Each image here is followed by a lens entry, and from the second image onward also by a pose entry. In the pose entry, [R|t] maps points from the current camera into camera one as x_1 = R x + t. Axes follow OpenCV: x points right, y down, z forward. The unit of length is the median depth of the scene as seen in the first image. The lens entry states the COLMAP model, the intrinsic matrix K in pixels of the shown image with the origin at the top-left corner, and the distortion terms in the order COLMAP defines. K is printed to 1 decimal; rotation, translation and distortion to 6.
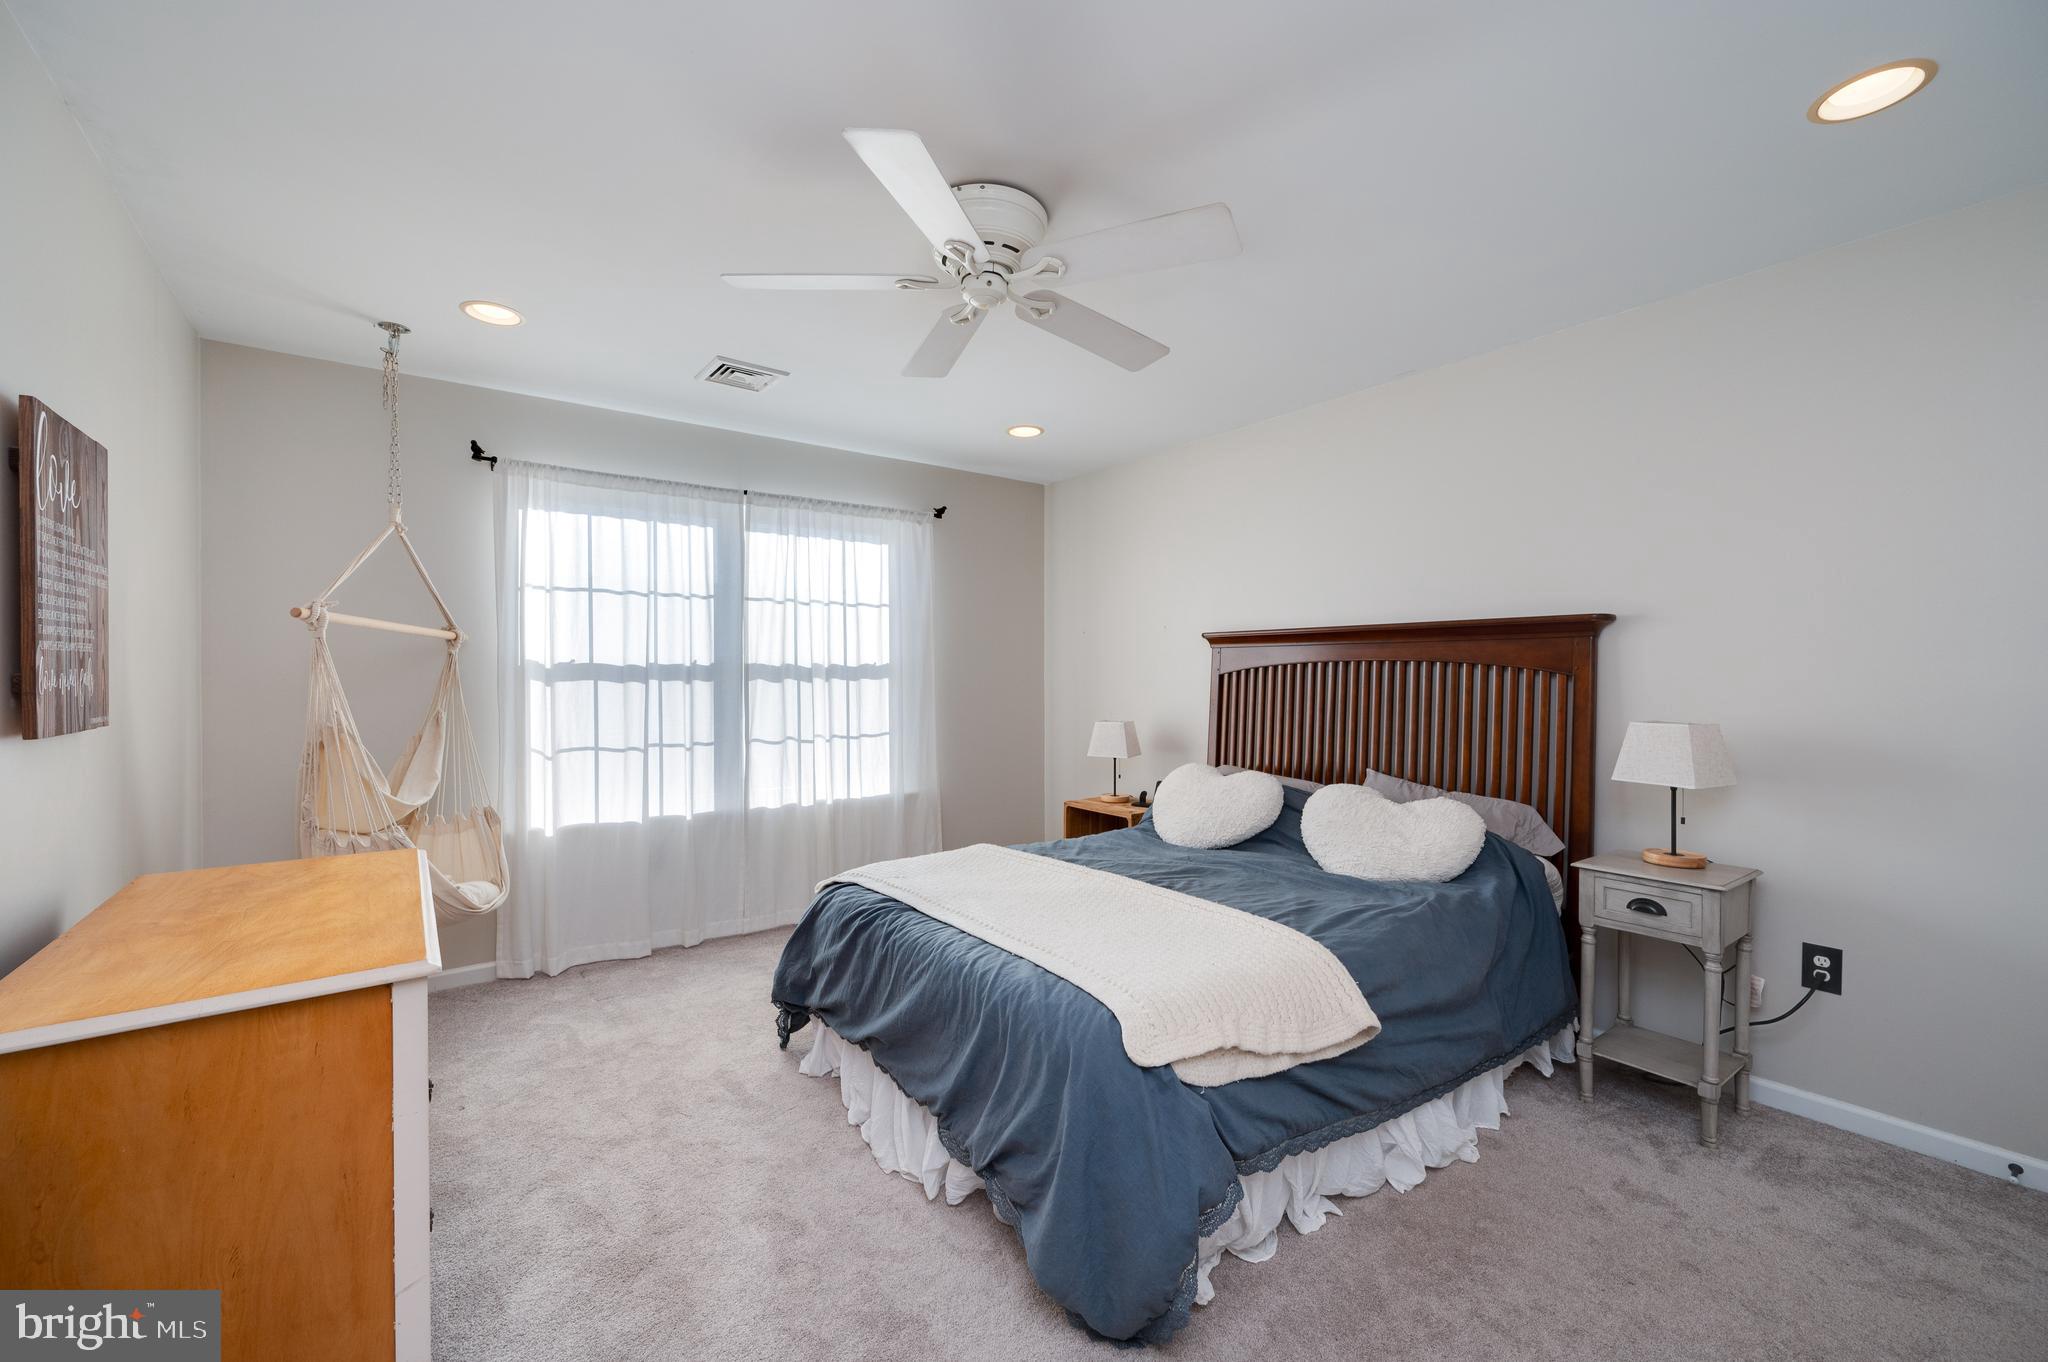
lens RADIAL K [[820.4, 0, 1027.9], [0, 820.4, 674.7], [0, 0, 1]] dist [-0.000257, -0.000172]
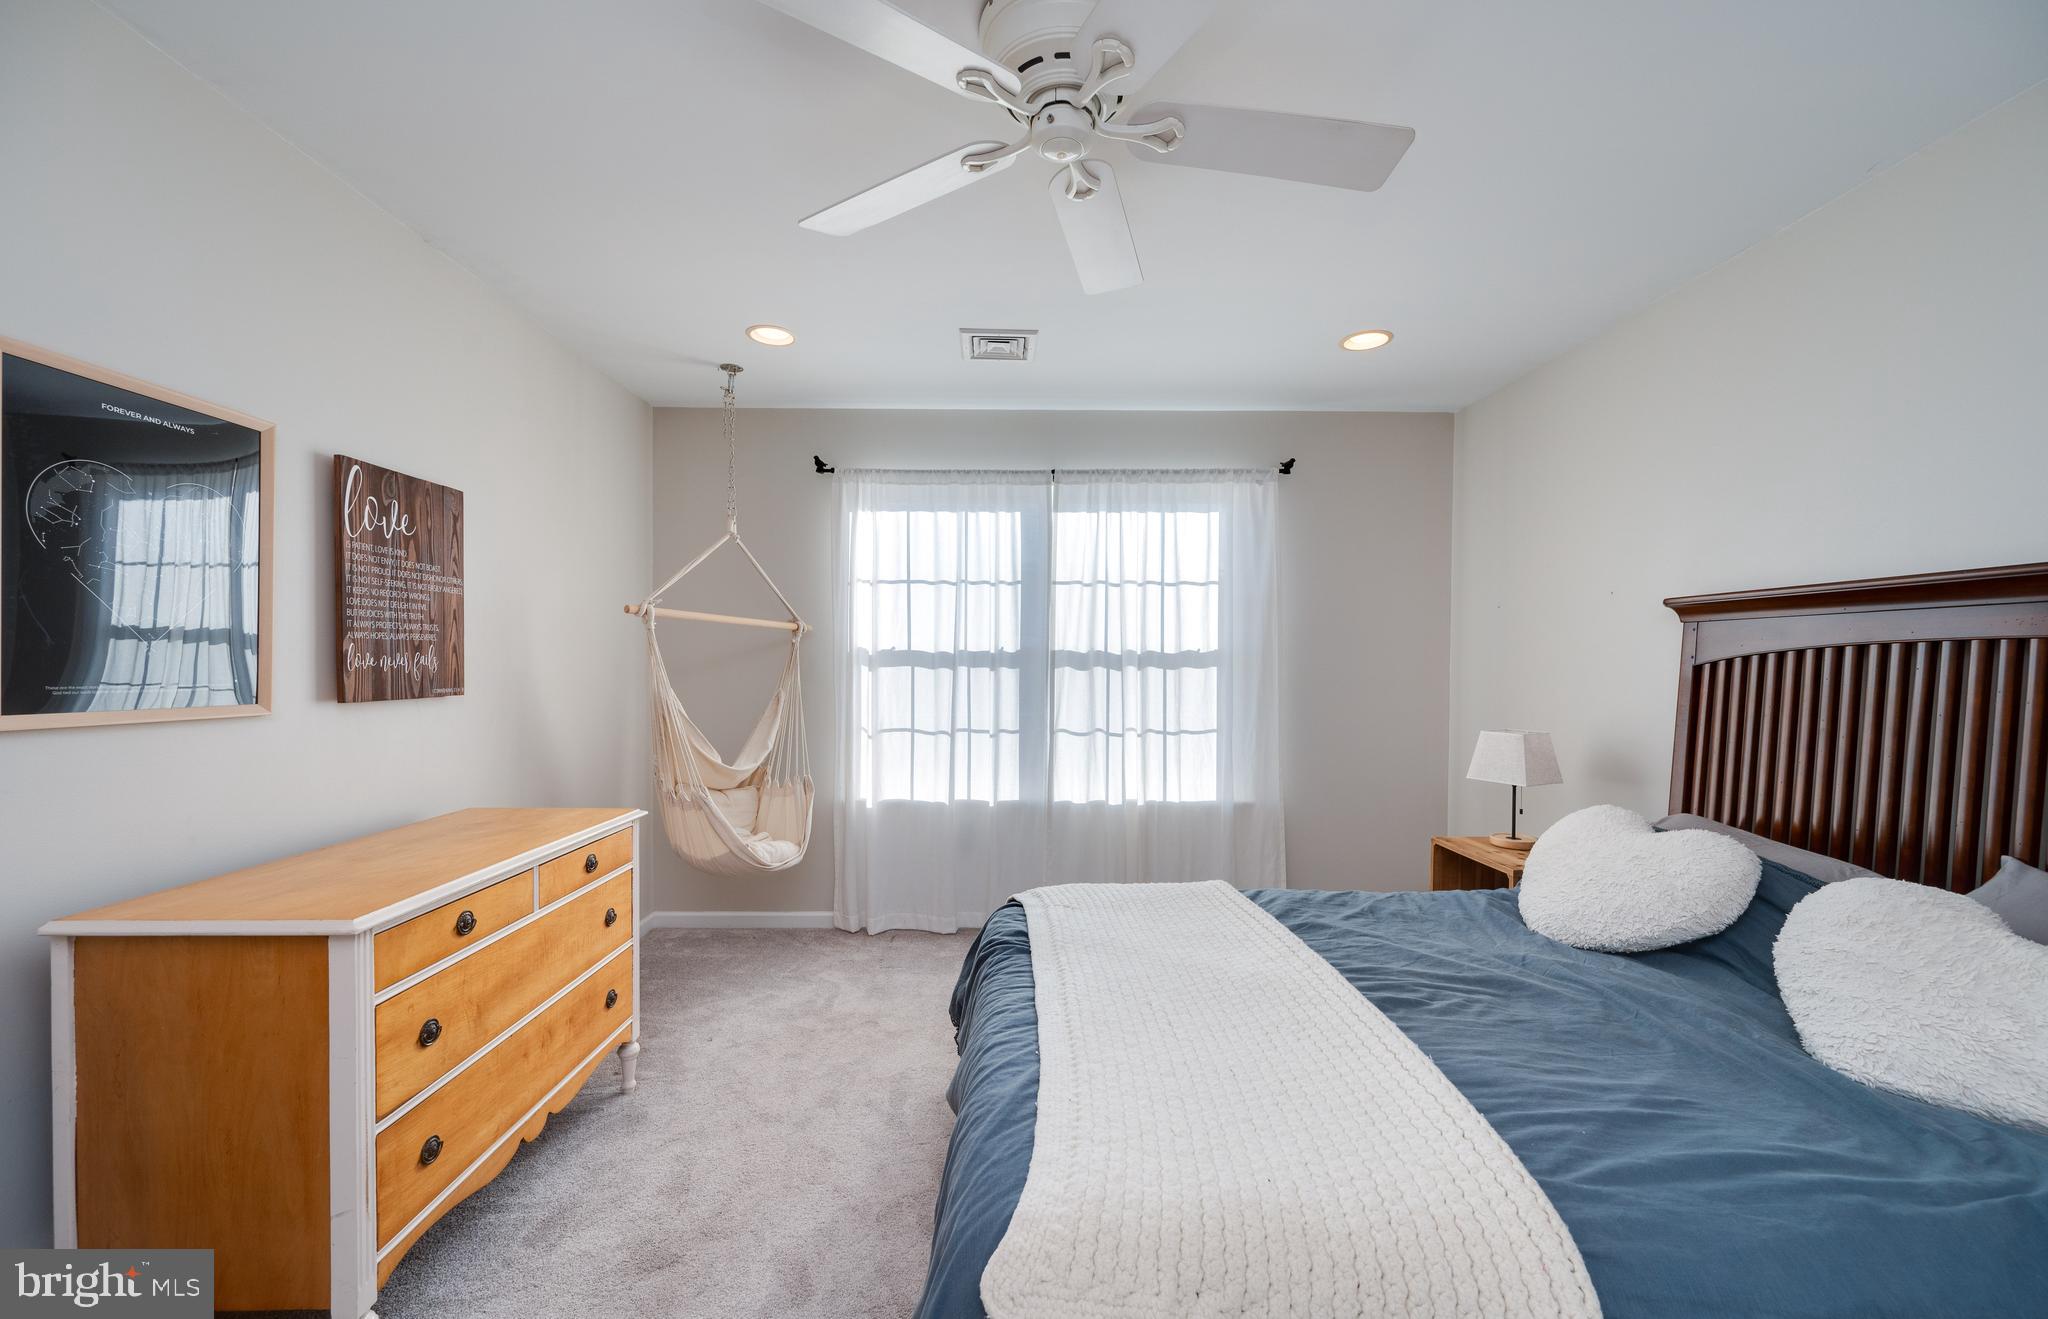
lens RADIAL K [[809.6, 0, 1023.4], [0, 809.6, 674.8], [0, 0, 1]] dist [0.000188, 0.000057]
pose [[0.803632, 0.014097, -0.594959, 0.209900], [-0.006593, 0.999869, 0.014787, 0.001378], [0.595089, -0.007961, 0.803620, 0.234195]]
